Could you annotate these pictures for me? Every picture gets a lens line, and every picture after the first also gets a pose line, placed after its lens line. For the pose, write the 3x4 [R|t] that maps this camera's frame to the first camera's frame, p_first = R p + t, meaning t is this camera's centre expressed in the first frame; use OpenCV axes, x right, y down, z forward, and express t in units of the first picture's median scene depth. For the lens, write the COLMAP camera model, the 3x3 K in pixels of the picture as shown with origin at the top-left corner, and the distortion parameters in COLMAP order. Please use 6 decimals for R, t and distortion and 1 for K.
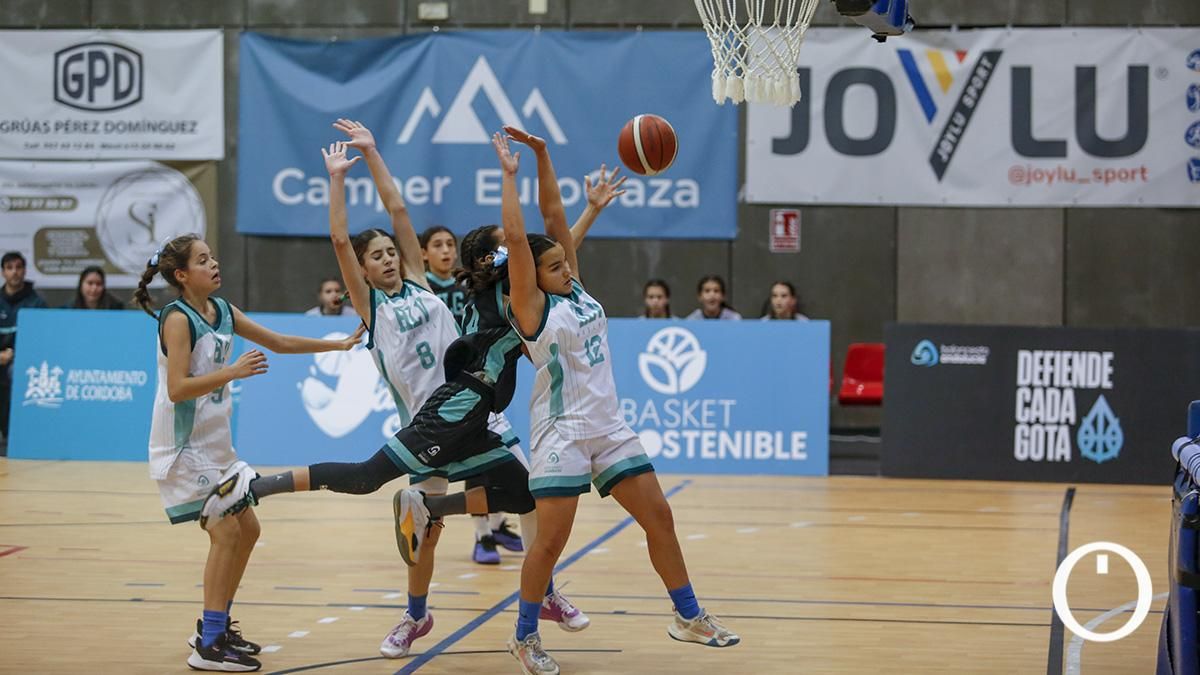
lens RADIAL K [[2903.2, 0, 599.9], [0, 2903.2, 337.6], [0, 0, 1]] dist [0.038794, 0.000000]
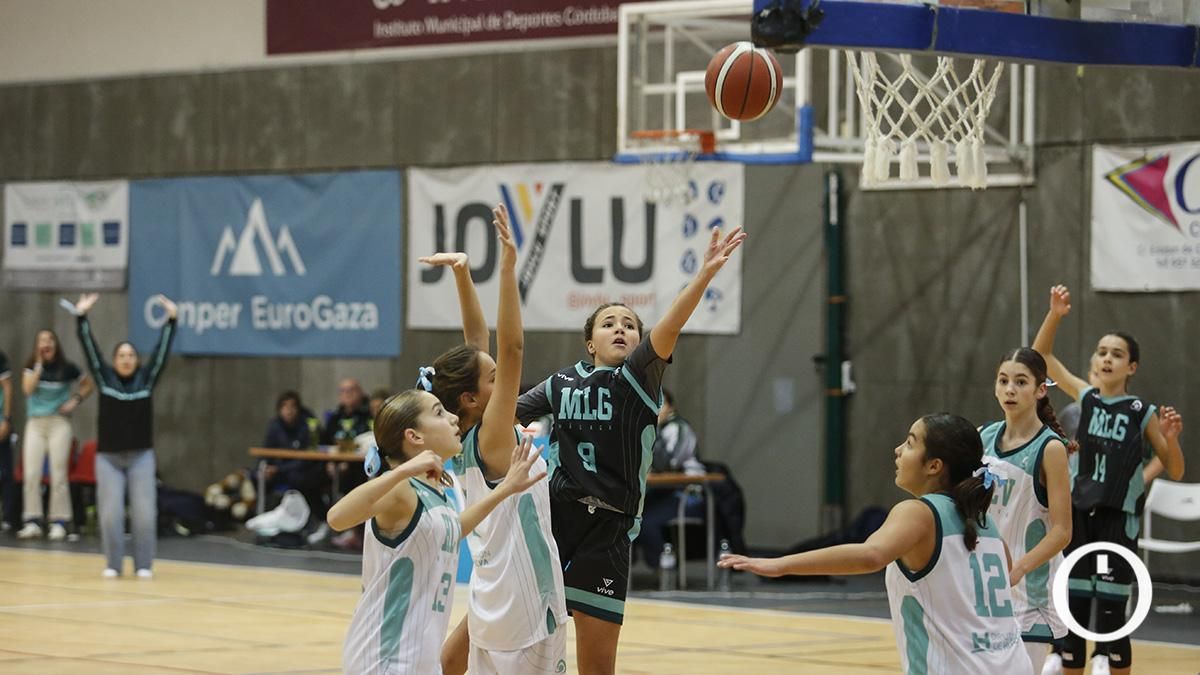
lens RADIAL K [[4019.2, 0, 596.7], [0, 4019.2, 337.9], [0, 0, 1]] dist [0.538632, 0.000000]
pose [[0.773671, 0.002213, -0.633584, 1.077724], [-0.034337, 0.998671, -0.038441, 0.014806], [0.632657, 0.051496, 0.772718, -0.142715]]
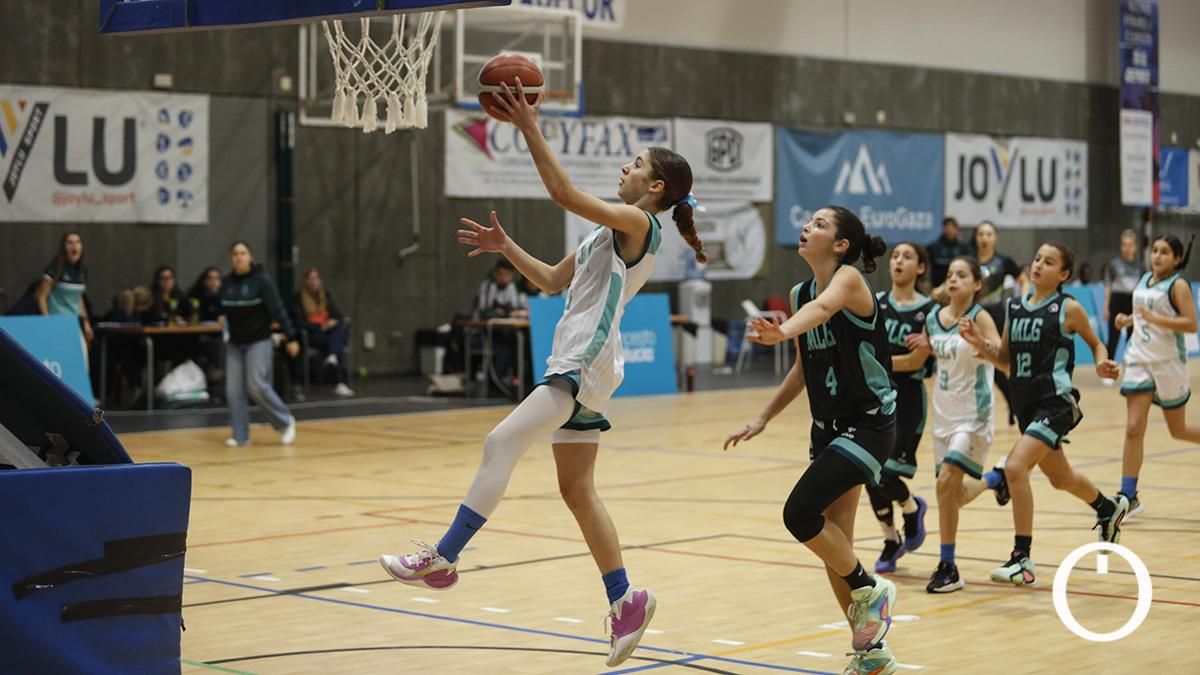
lens RADIAL K [[2755.4, 0, 596.6], [0, 2755.4, 334.9], [0, 0, 1]] dist [-0.226704, 0.000000]
pose [[0.550988, -0.037604, 0.833666, -1.548706], [0.036658, 0.999111, 0.020839, -0.021127], [-0.833708, 0.019078, 0.551876, 0.211163]]
